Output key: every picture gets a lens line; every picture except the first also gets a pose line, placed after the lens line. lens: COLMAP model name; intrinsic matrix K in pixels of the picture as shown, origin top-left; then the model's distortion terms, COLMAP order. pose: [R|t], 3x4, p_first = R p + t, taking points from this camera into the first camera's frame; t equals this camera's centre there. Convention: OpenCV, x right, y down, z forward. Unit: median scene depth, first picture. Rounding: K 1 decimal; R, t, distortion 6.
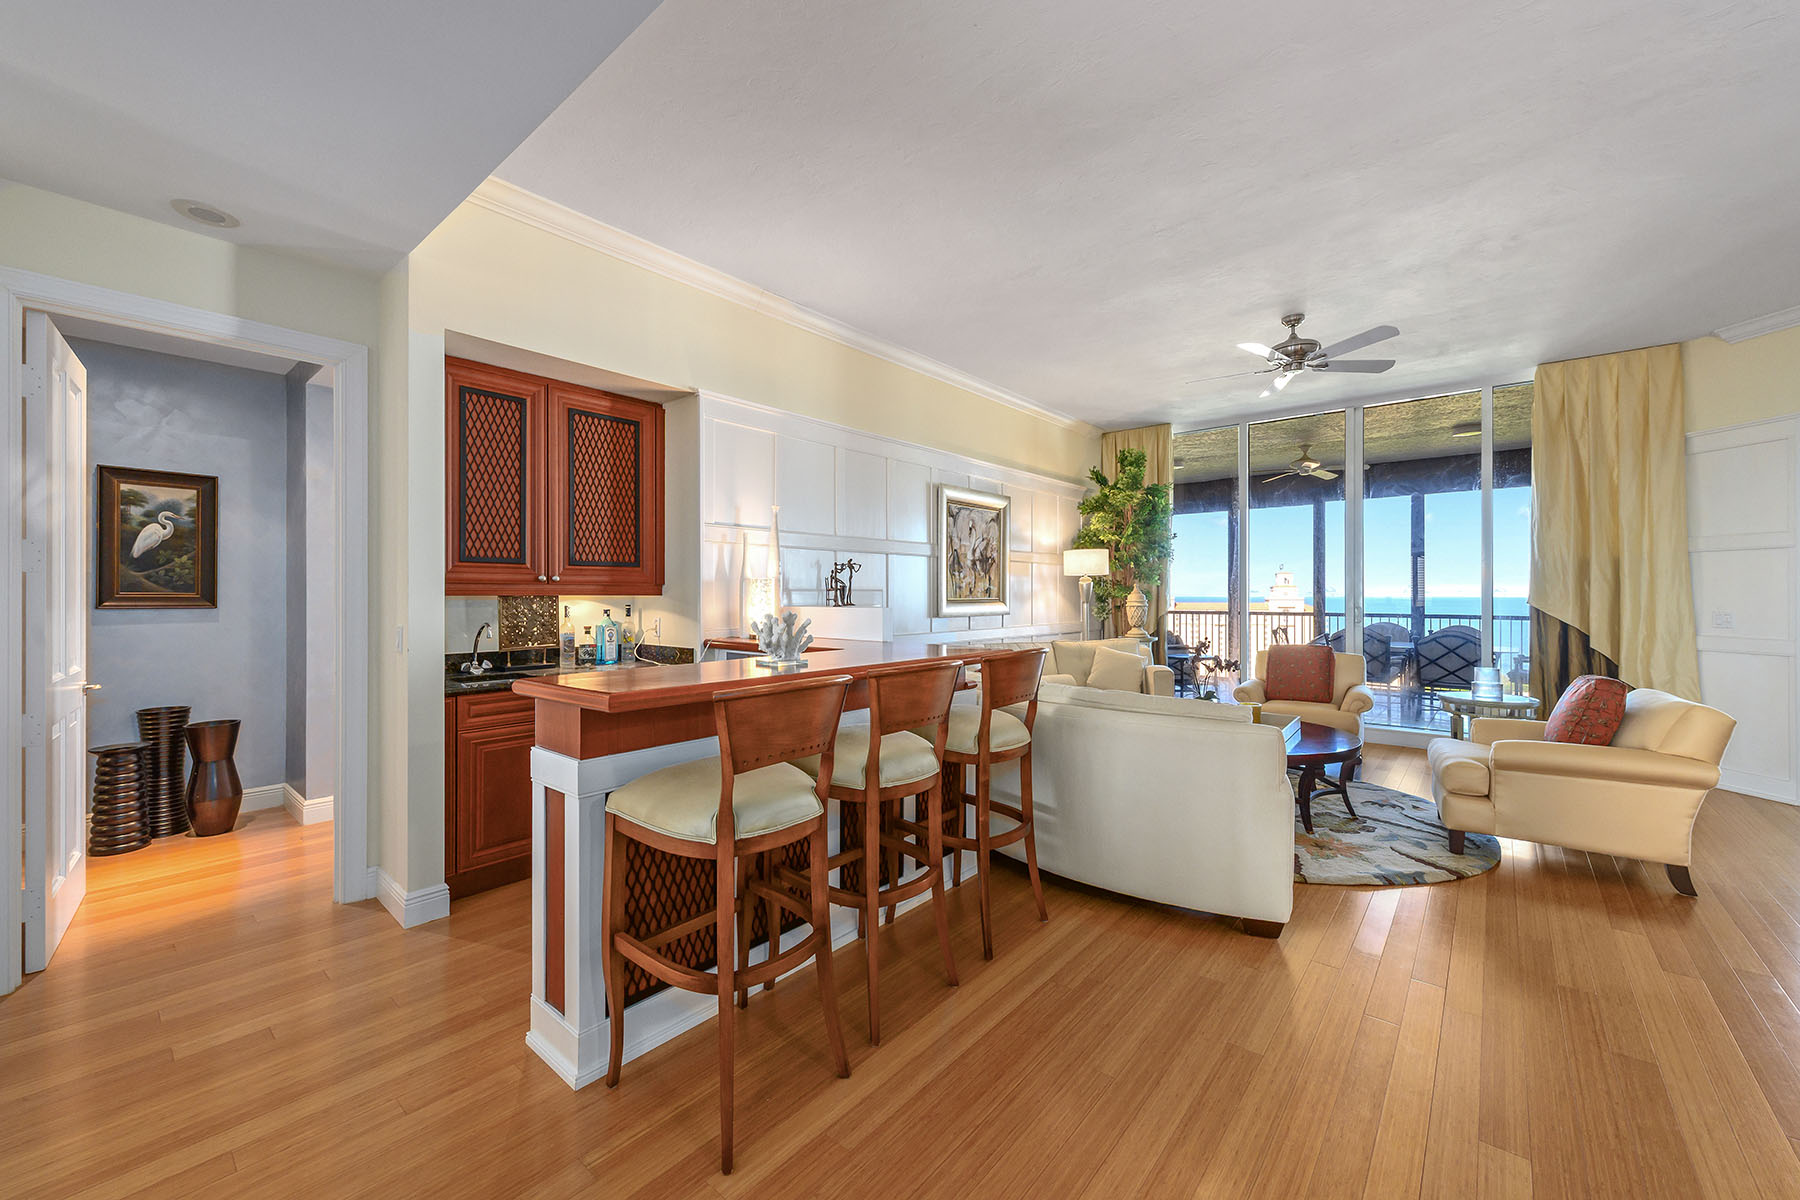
lens RADIAL K [[706.7, 0, 898.1], [0, 706.7, 594.3], [0, 0, 1]] dist [0.008061, -0.000646]
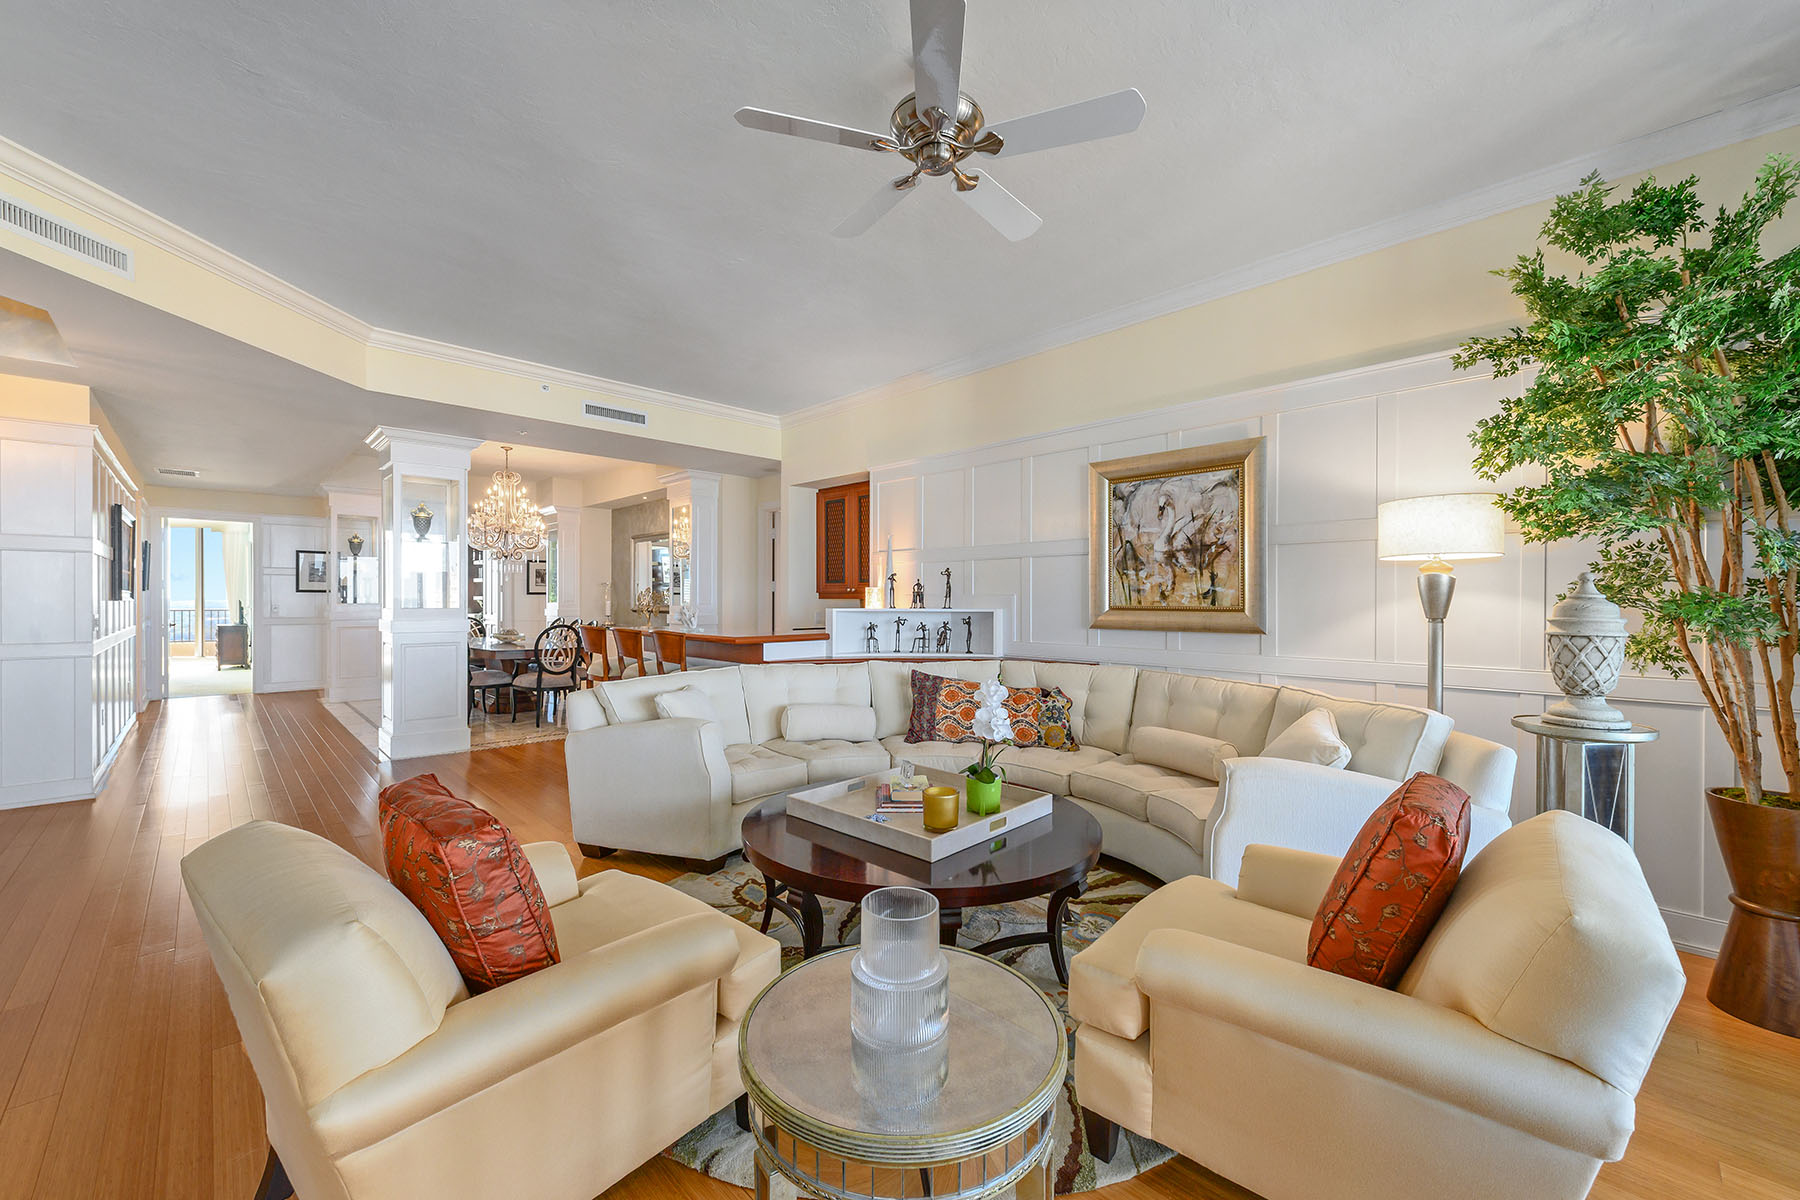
lens RADIAL K [[706.7, 0, 893.7], [0, 706.7, 606.9], [0, 0, 1]] dist [0.008061, -0.000646]
pose [[-0.100774, 0.005352, -0.994895, 0.842342], [-0.008171, 0.999947, 0.006207, 0.004750], [0.994876, 0.008755, -0.100725, 0.807384]]
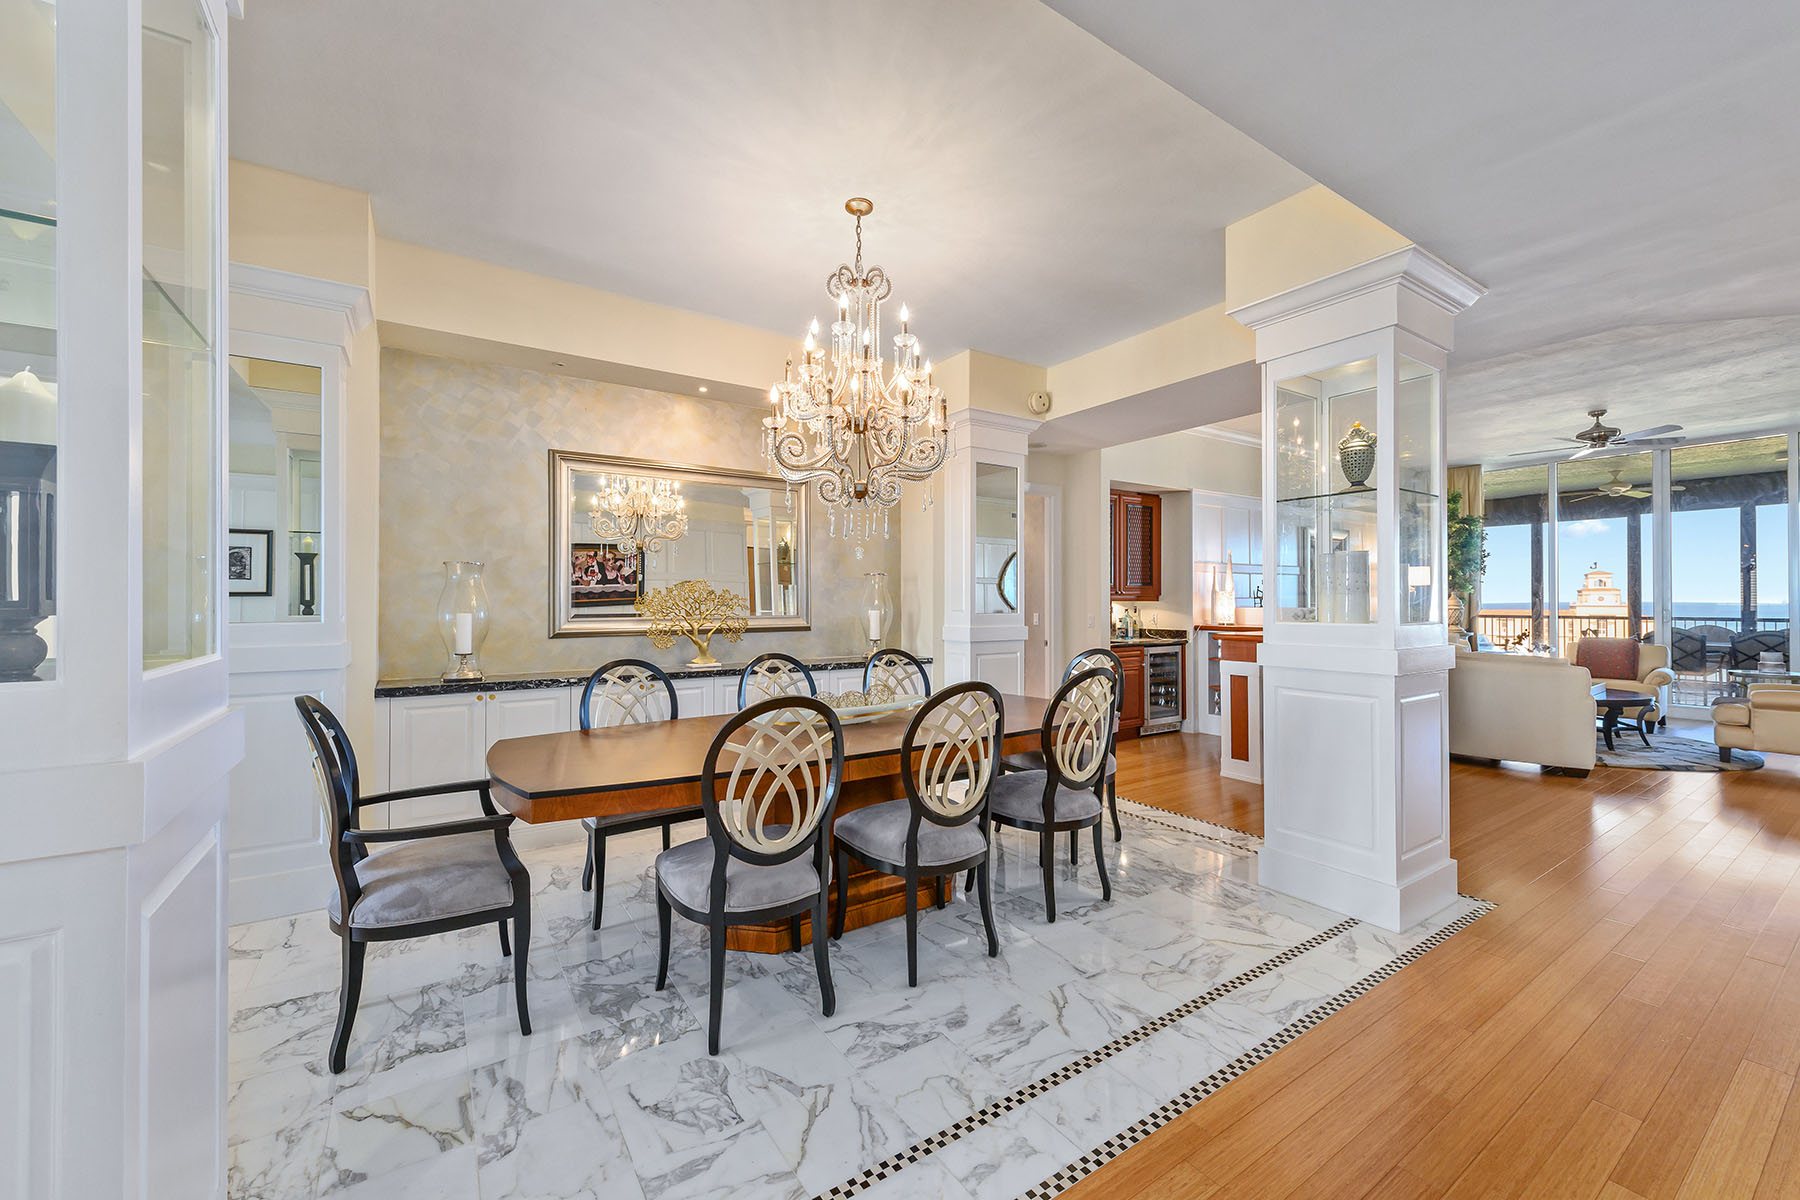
lens RADIAL K [[706.7, 0, 895.9], [0, 706.7, 595.6], [0, 0, 1]] dist [0.008061, -0.000646]
pose [[0.960834, -0.002677, -0.277113, -0.335923], [0.000918, 0.999979, -0.006480, -0.000802], [0.277124, 0.005971, 0.960816, -0.636255]]
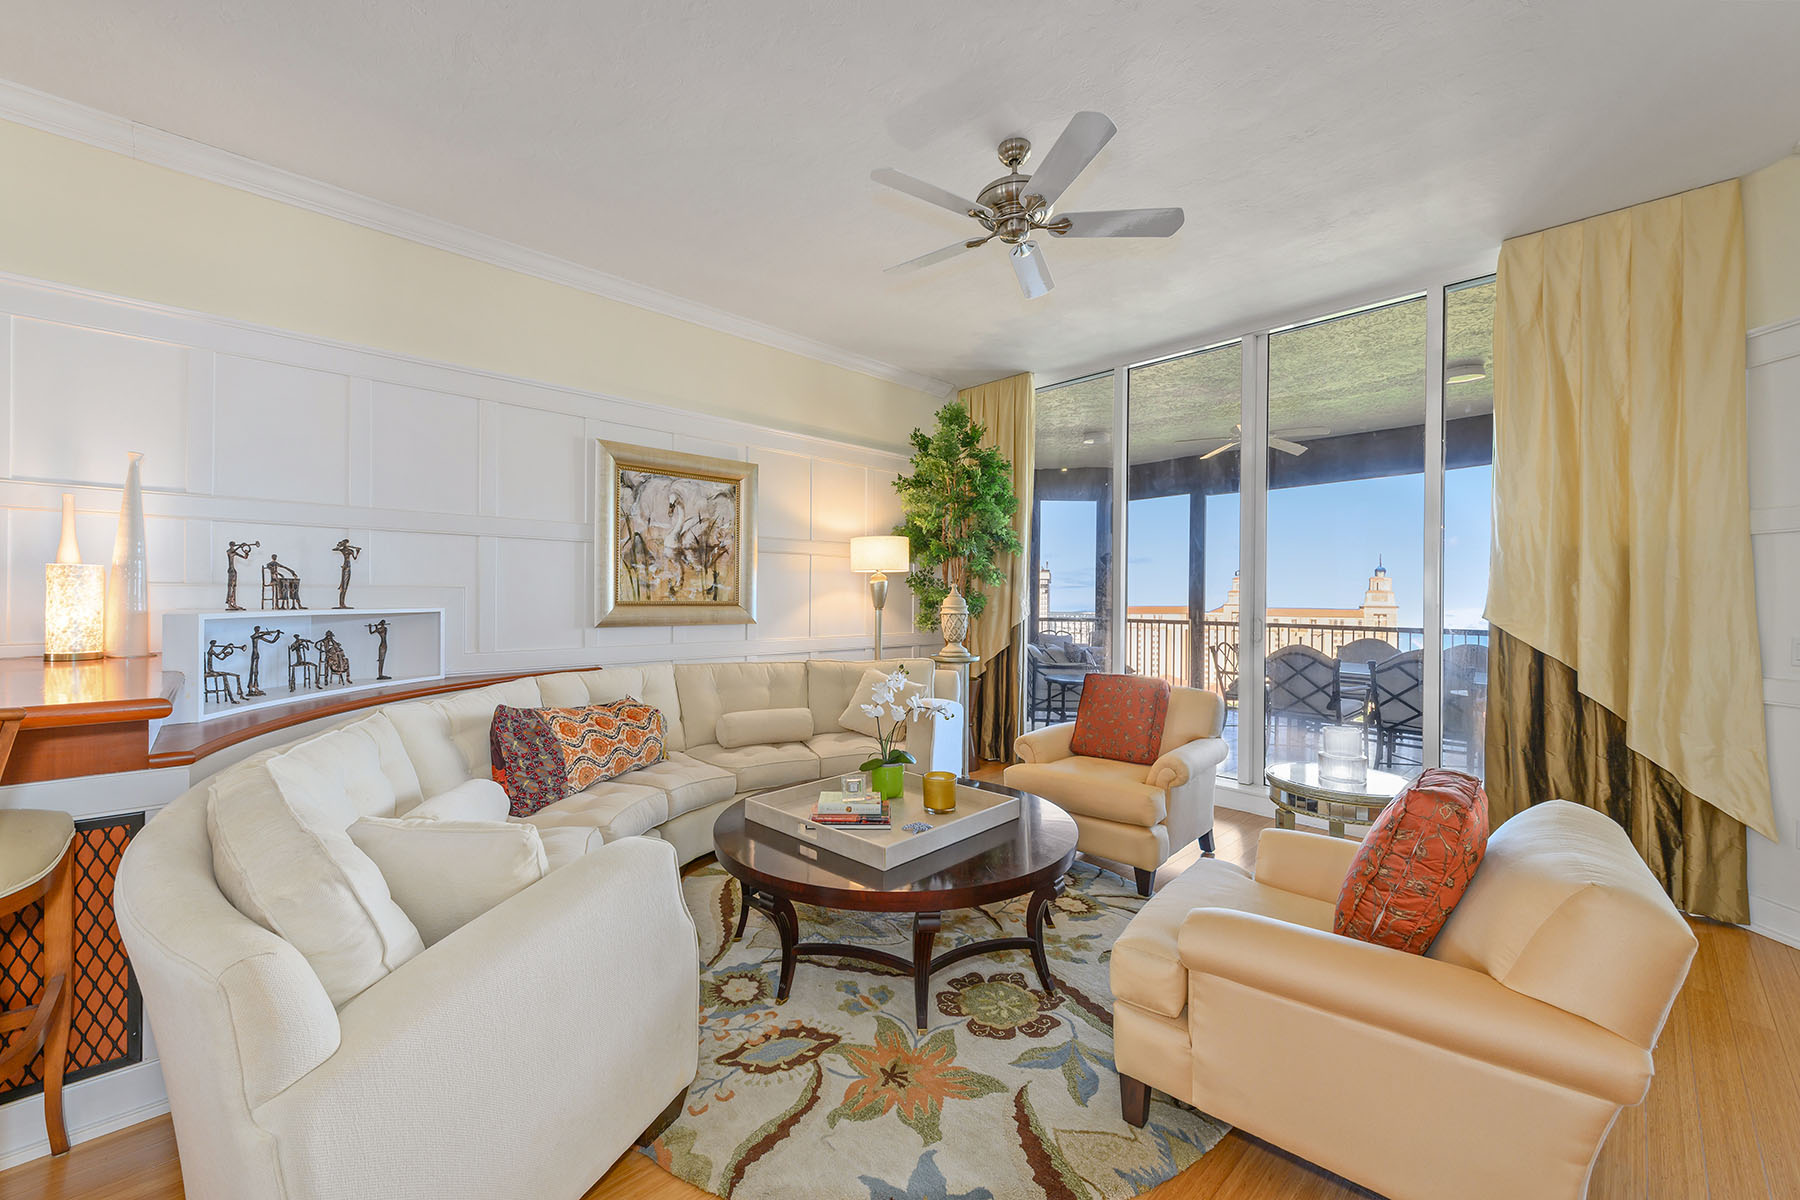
lens RADIAL K [[706.7, 0, 897.8], [0, 706.7, 597.5], [0, 0, 1]] dist [0.008061, -0.000646]
pose [[0.994678, 0.010854, -0.102461, 0.411029], [-0.010785, 0.999941, 0.001231, -0.001134], [0.102469, -0.000120, 0.994736, 0.300533]]
